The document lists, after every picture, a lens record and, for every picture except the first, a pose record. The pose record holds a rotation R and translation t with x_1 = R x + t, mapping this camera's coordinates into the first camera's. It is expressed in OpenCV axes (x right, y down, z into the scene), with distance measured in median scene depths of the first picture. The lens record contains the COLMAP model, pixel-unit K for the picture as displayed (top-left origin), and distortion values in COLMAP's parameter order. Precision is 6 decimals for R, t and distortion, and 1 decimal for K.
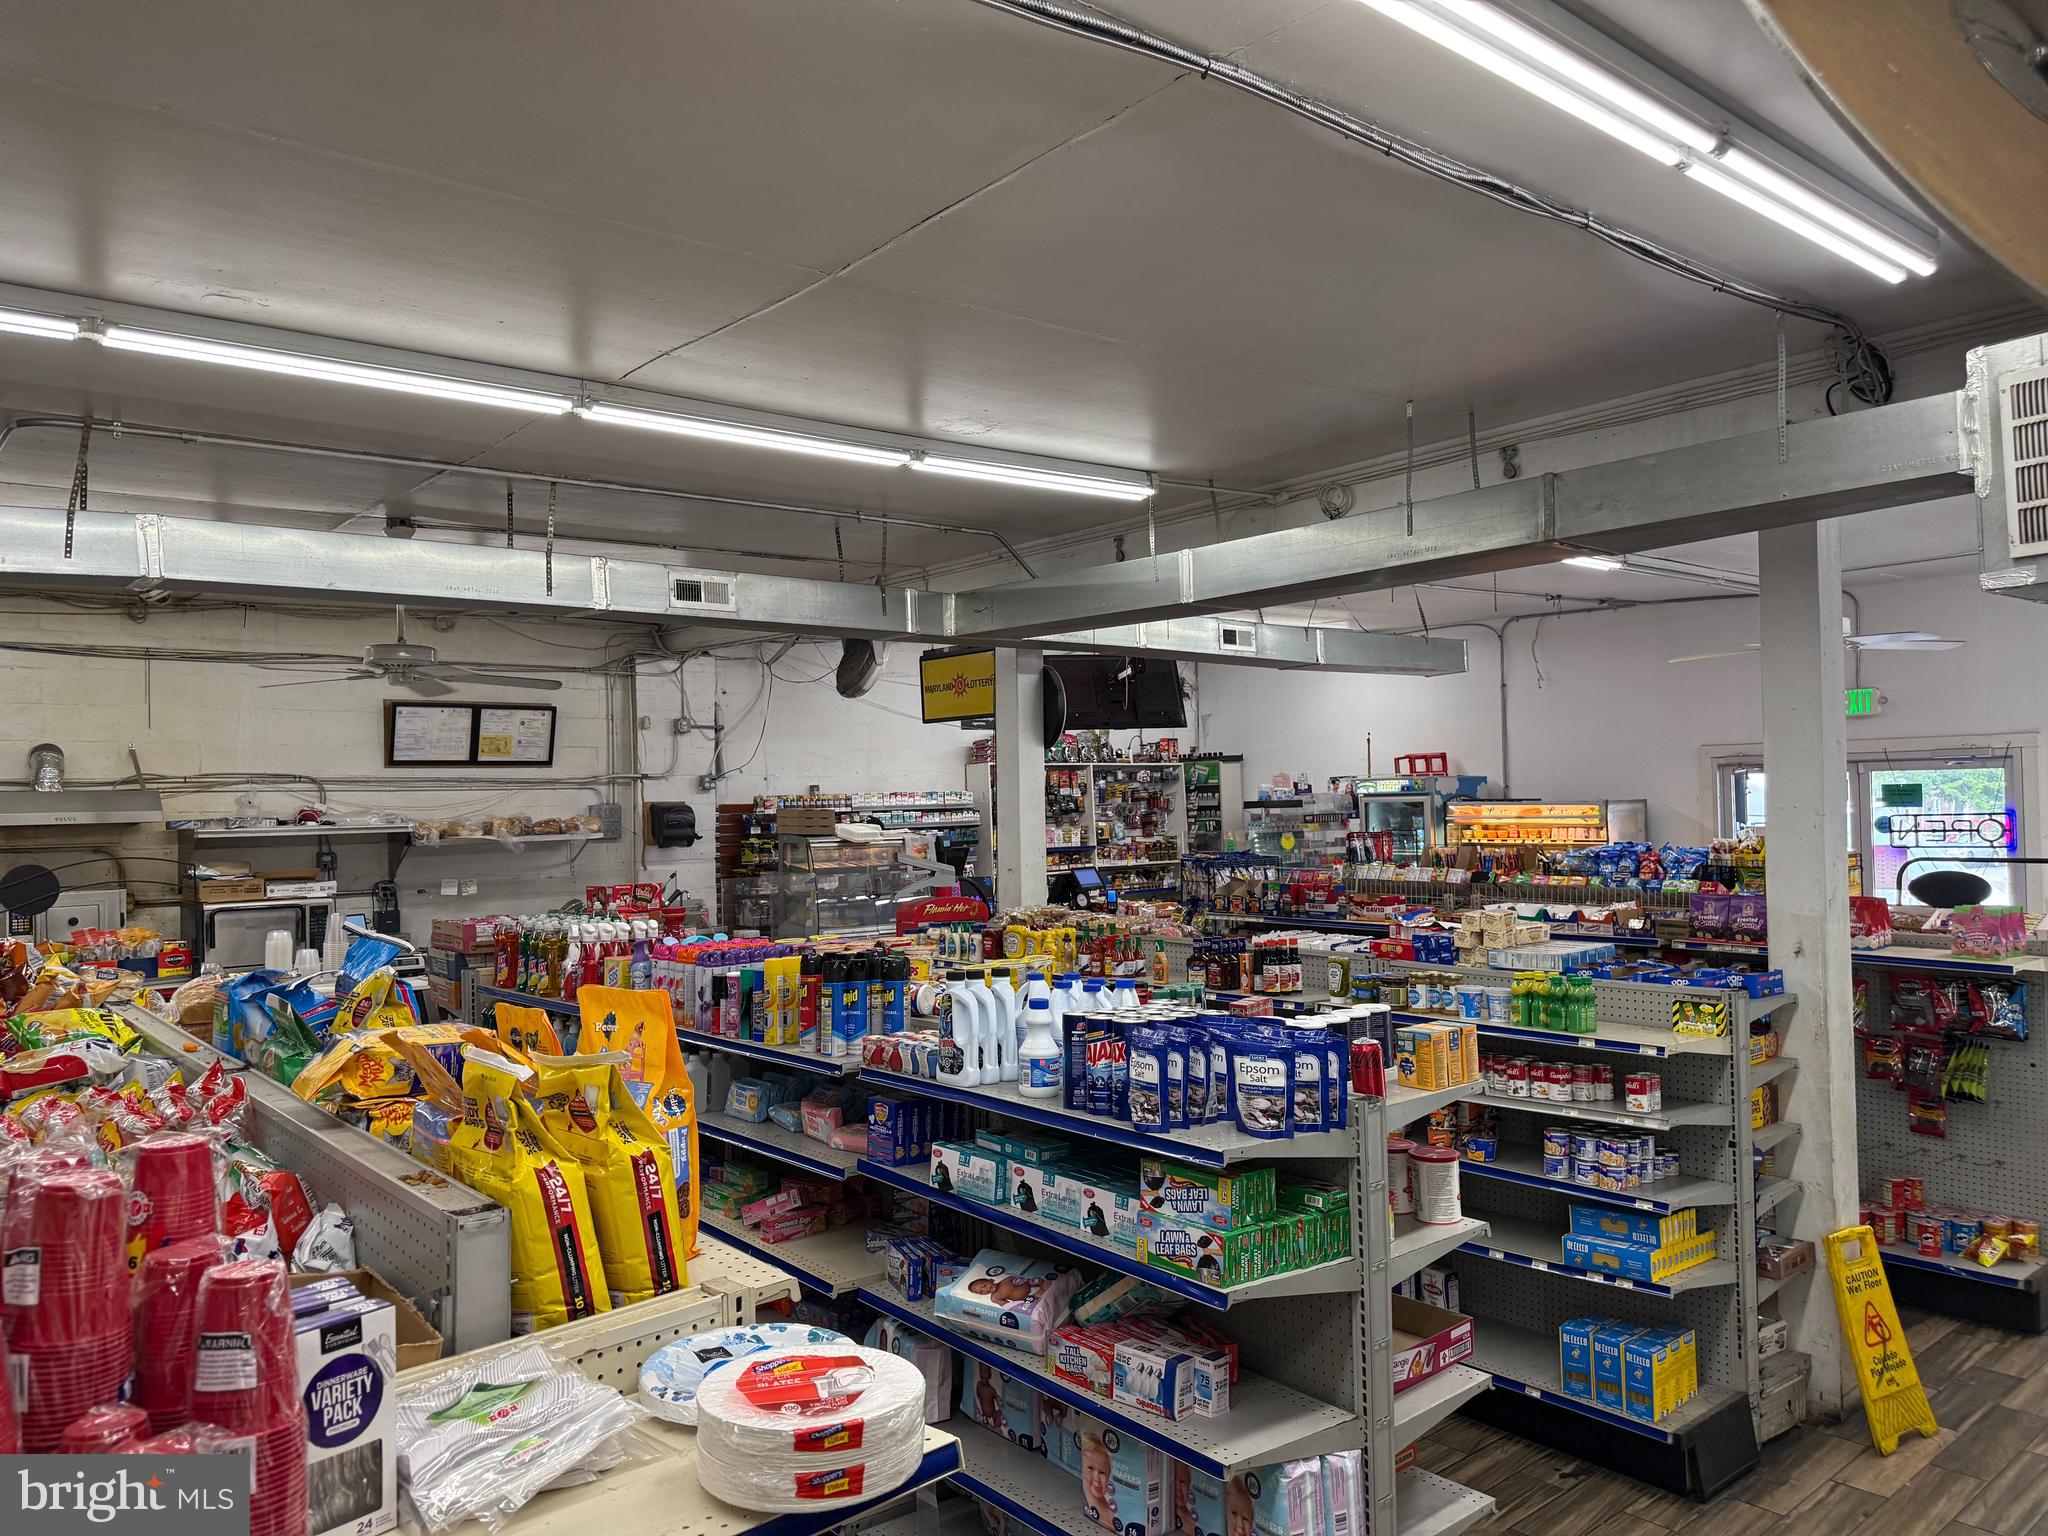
lens RADIAL K [[1463.6, 0, 1013.3], [0, 1463.6, 762.3], [0, 0, 1]] dist [0.003016, -0.003707]
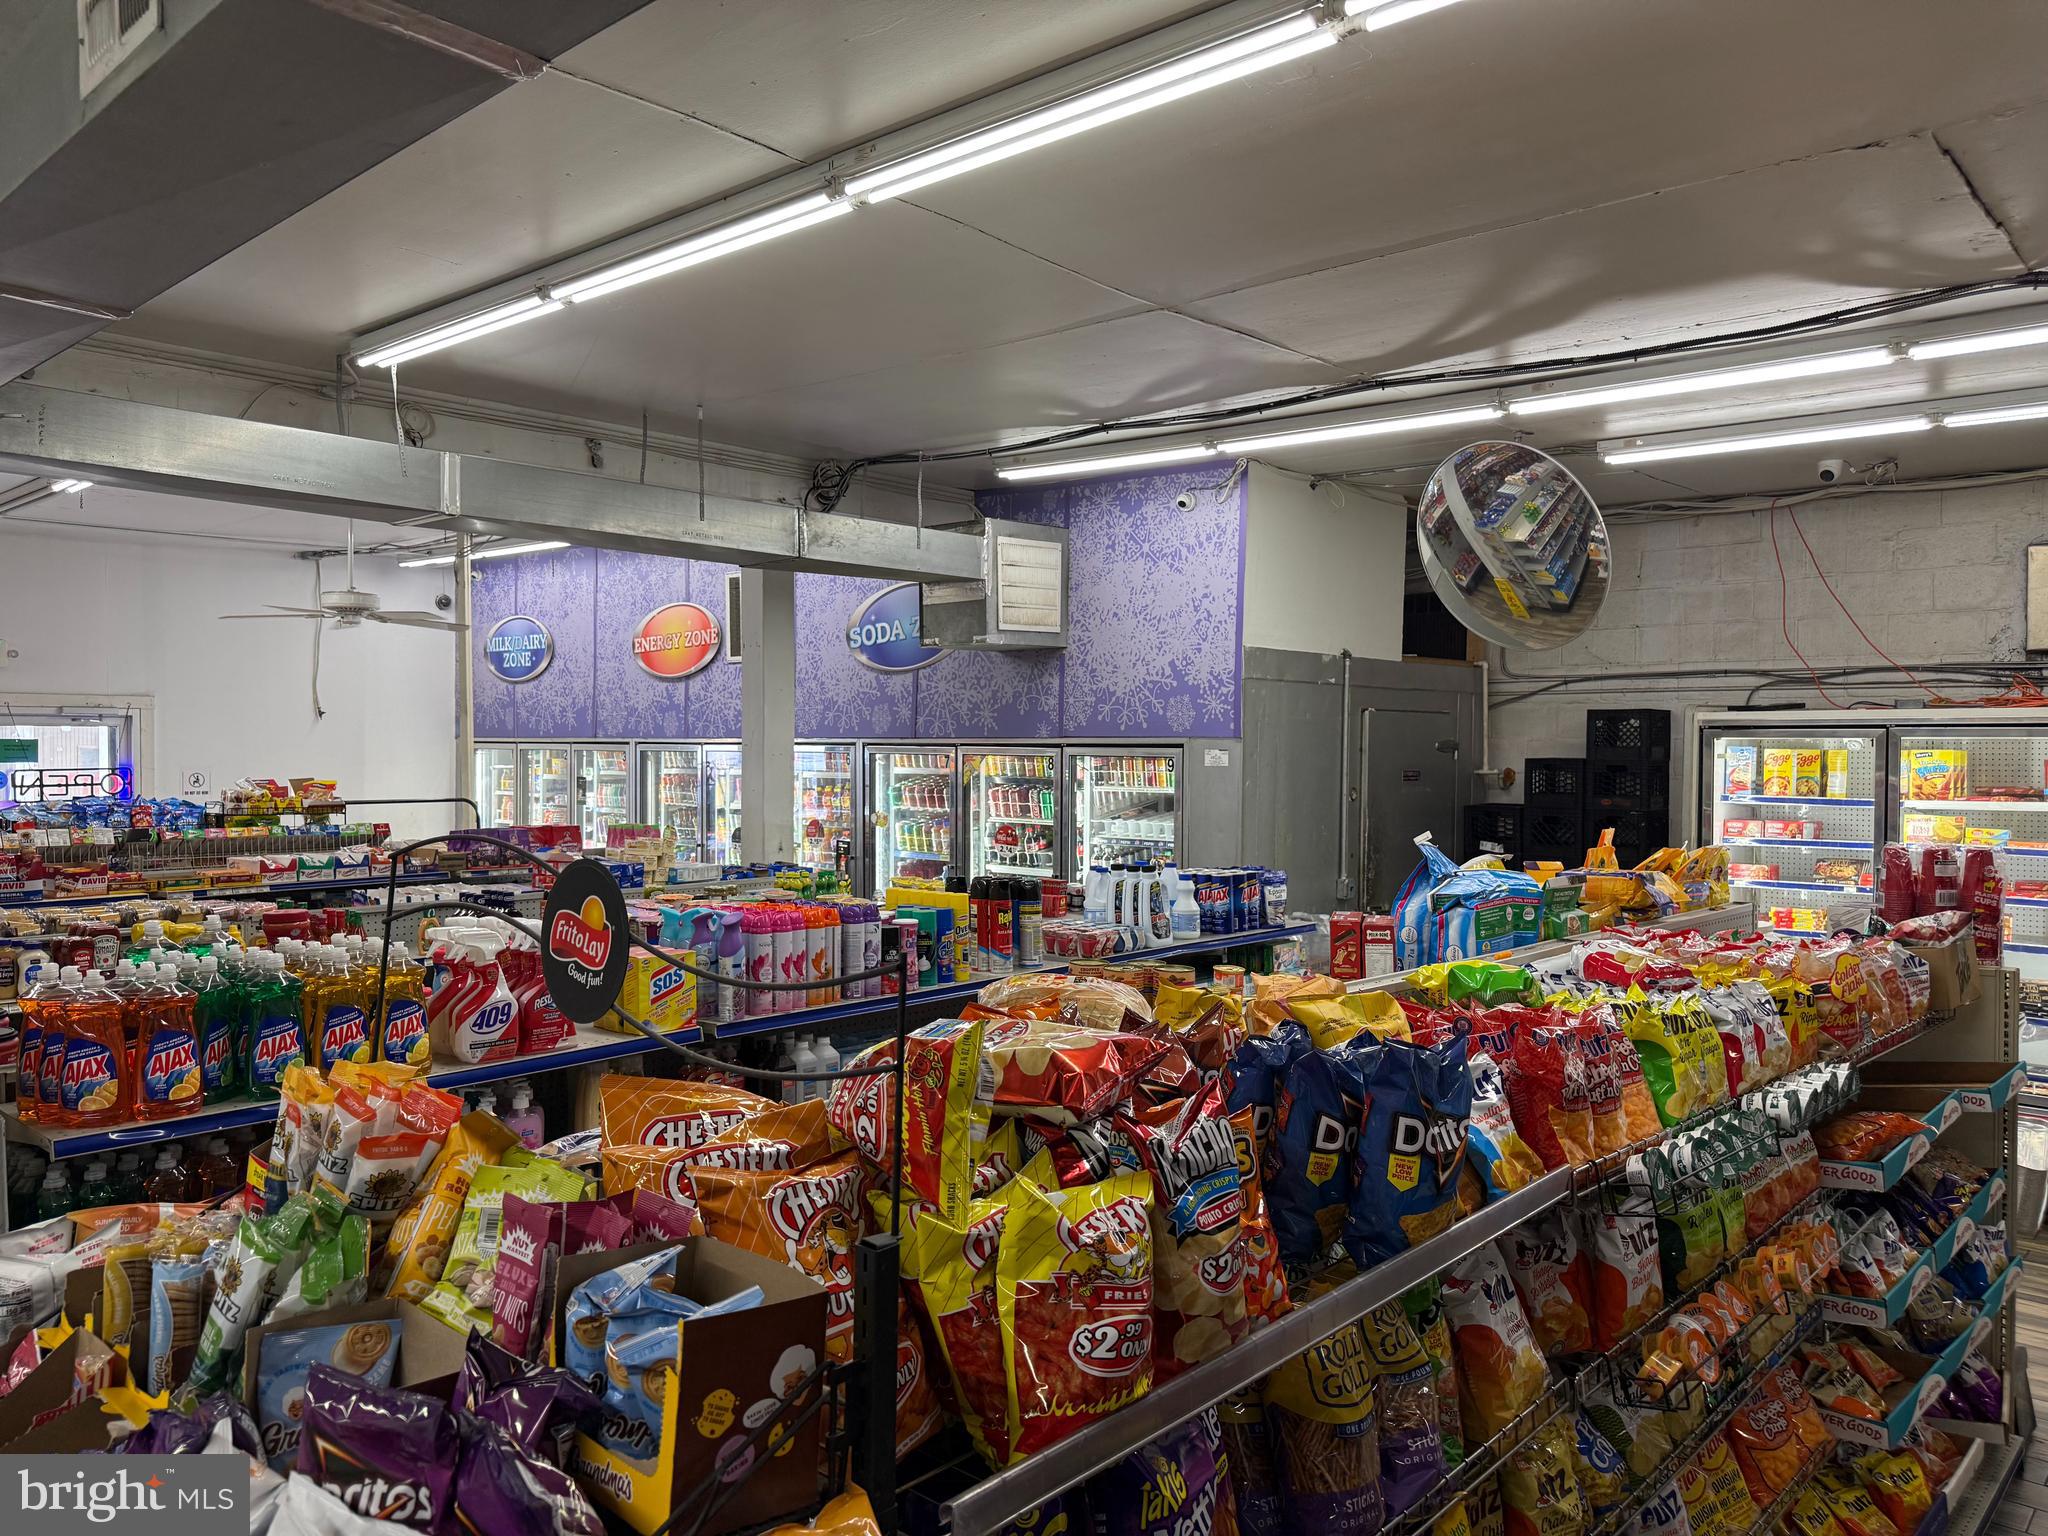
lens RADIAL K [[1437.5, 0, 1024.0], [0, 1437.5, 768.0], [0, 0, 1]] dist [0.118624, -0.168557]
pose [[-0.133143, 0.003111, 0.991092, -1.011506], [-0.026281, 0.999632, -0.006668, 0.050038], [-0.990748, -0.026934, -0.133012, 0.977307]]
